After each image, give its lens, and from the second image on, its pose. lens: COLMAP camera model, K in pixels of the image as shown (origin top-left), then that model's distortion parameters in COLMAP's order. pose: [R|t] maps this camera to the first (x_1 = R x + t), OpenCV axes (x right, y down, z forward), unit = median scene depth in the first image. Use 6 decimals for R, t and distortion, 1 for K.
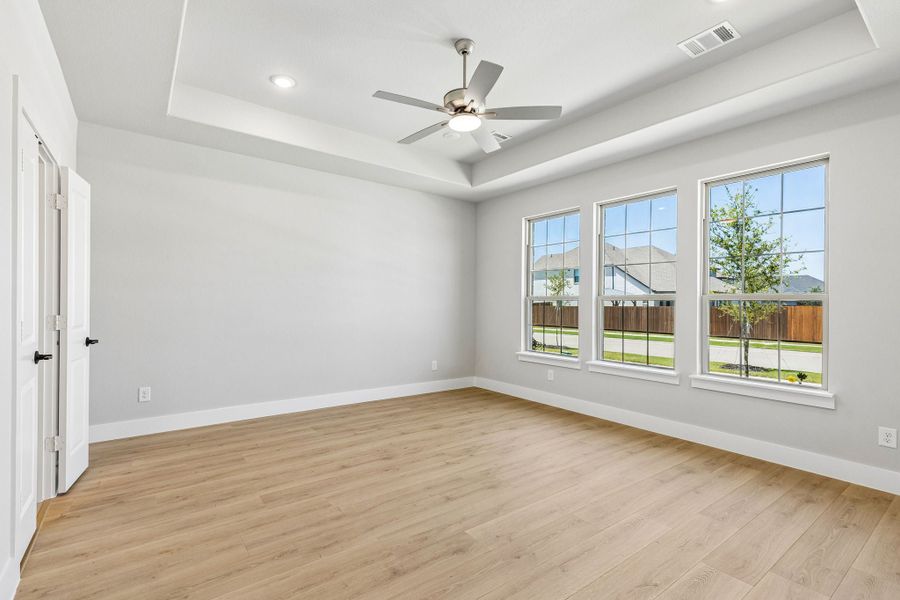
lens RADIAL K [[413.2, 0, 448.3], [0, 413.2, 305.6], [0, 0, 1]] dist [0.007147, -0.002518]
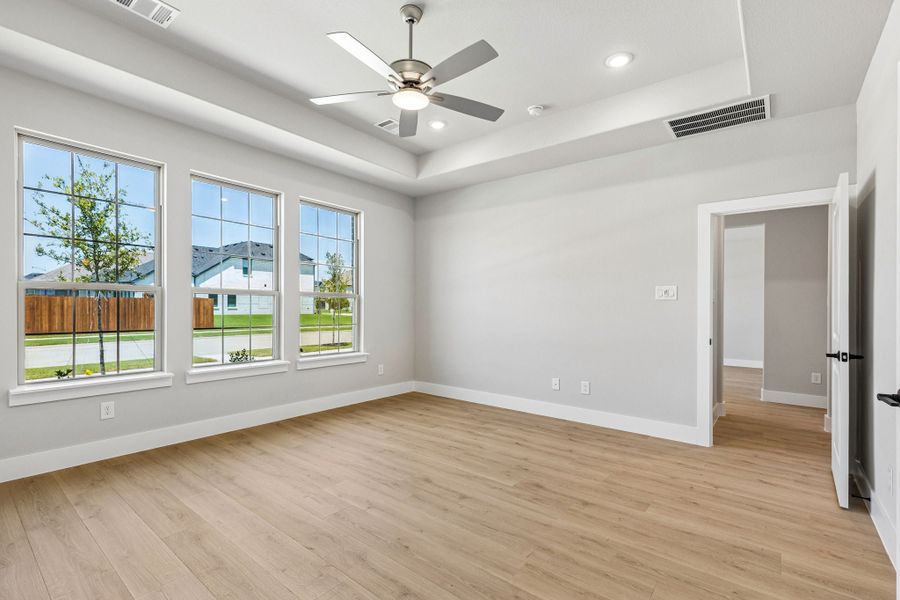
lens RADIAL K [[413.2, 0, 446.0], [0, 413.2, 306.9], [0, 0, 1]] dist [0.007147, -0.002518]
pose [[-0.245674, -0.020838, 0.969128, -0.724026], [-0.013815, 0.999743, 0.017994, -0.010838], [-0.969254, -0.008968, -0.245899, 0.980075]]
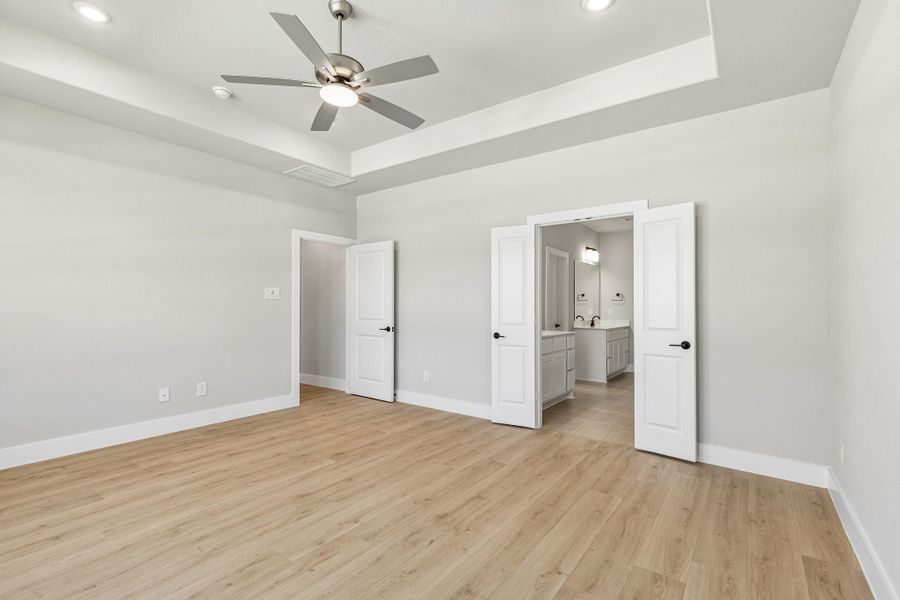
lens RADIAL K [[413.2, 0, 443.2], [0, 413.2, 301.1], [0, 0, 1]] dist [0.007147, -0.002518]
pose [[-0.961708, -0.023232, -0.273091, 0.055417], [-0.019914, 0.999690, -0.014913, -0.001189], [0.273353, -0.008903, -0.961873, 1.624194]]
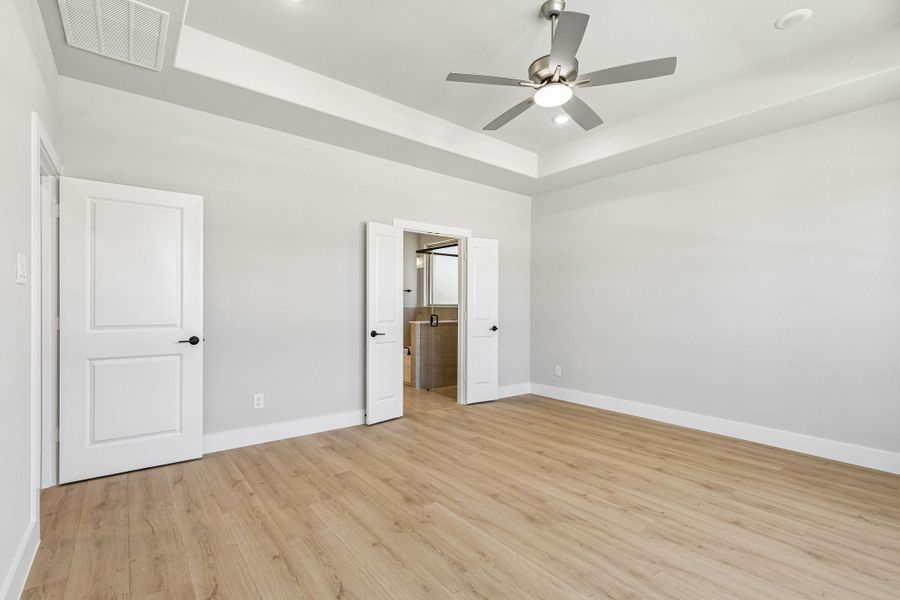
lens RADIAL K [[413.2, 0, 445.5], [0, 413.2, 303.3], [0, 0, 1]] dist [0.007147, -0.002518]
pose [[0.016966, -0.017321, -0.999706, 0.777962], [-0.009289, 0.999804, -0.017480, 0.009005], [0.999813, 0.009583, 0.016802, 0.650872]]
